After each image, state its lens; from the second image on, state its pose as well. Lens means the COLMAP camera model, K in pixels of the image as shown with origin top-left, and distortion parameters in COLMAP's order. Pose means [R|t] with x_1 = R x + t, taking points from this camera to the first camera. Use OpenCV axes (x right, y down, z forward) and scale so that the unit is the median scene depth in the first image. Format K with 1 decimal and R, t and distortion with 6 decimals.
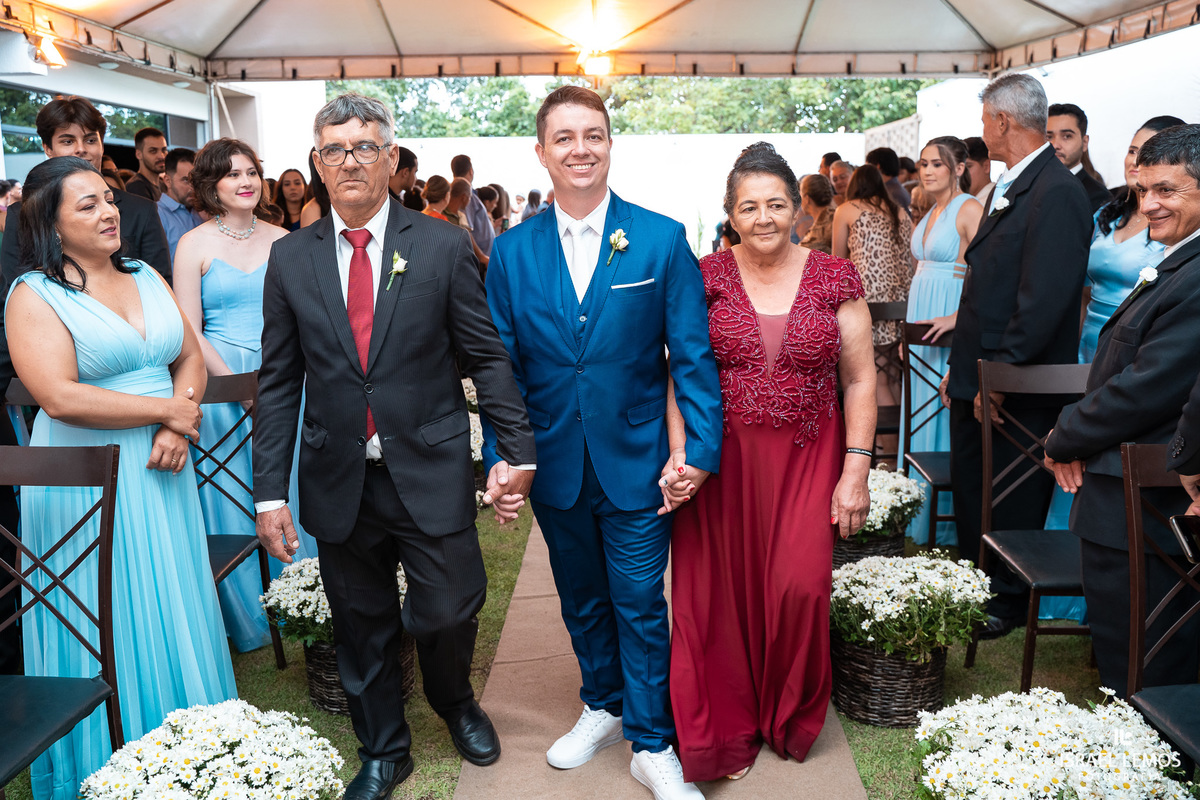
lens RADIAL K [[1020.0, 0, 571.0], [0, 1020.0, 379.2], [0, 0, 1]] dist [-0.129961, 0.109999]
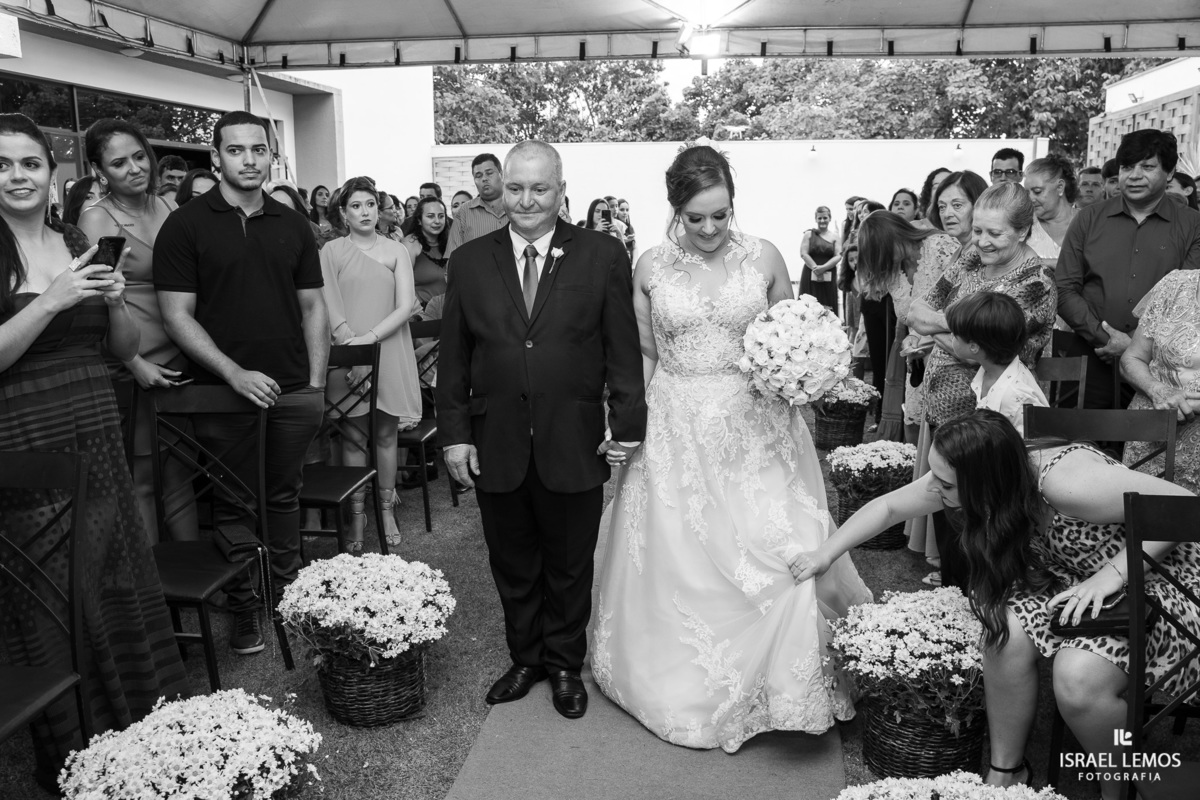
lens RADIAL K [[971.2, 0, 600.0], [0, 971.2, 400.0], [0, 0, 1]] dist [-0.124966, 0.099330]
pose [[0.992325, 0.029496, -0.120091, 0.037748], [-0.027048, 0.999393, 0.021965, -0.040522], [0.120666, -0.018548, 0.992520, 0.212262]]
